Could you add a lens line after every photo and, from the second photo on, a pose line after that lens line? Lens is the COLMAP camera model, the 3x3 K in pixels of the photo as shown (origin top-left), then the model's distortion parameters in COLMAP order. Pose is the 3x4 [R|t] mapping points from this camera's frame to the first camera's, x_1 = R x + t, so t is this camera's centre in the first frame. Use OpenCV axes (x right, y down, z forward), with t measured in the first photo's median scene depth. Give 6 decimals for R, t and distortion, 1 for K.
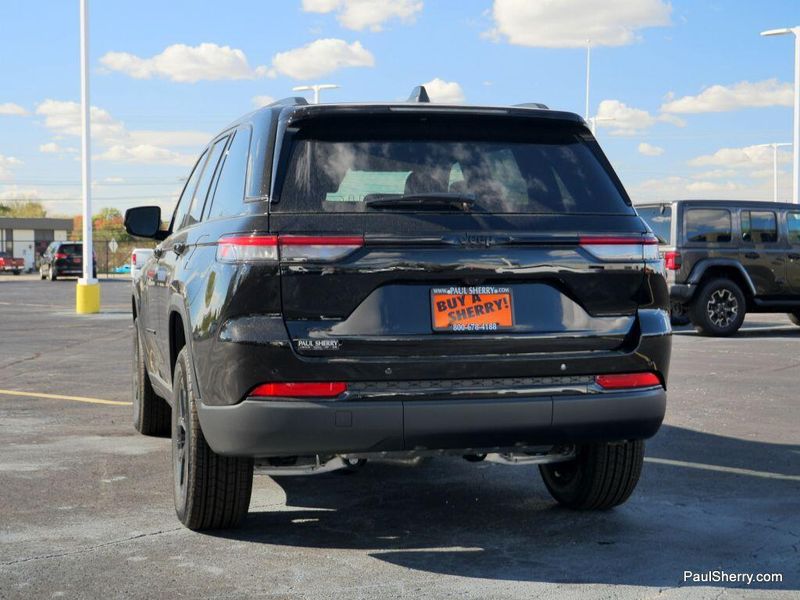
lens RADIAL K [[1457.3, 0, 400.0], [0, 1457.3, 300.0], [0, 0, 1]] dist [0.147466, -0.092739]
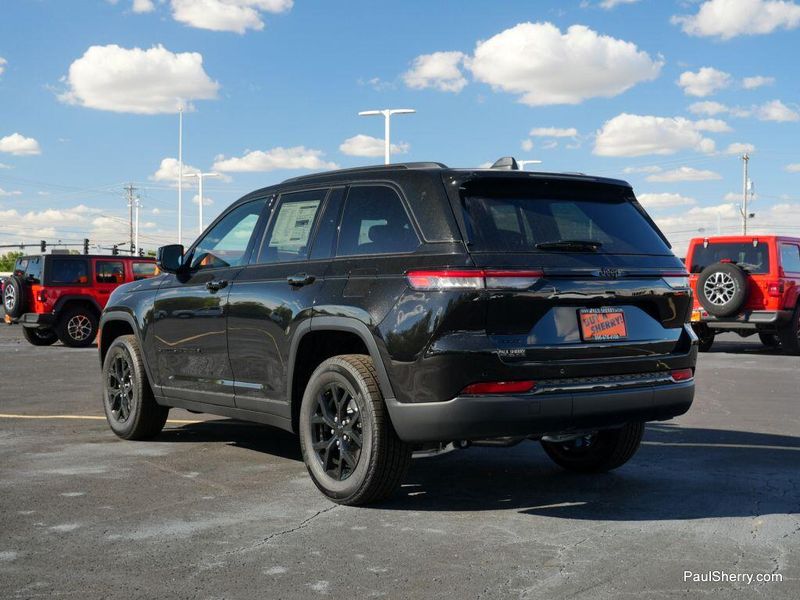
lens RADIAL K [[1234.3, 0, 400.0], [0, 1234.3, 300.0], [0, 0, 1]] dist [0.042072, 0.028450]
pose [[0.929956, -0.007333, 0.367598, -0.546255], [0.015182, 0.999714, -0.018465, 0.002126], [-0.367358, 0.022753, 0.929801, -0.000173]]
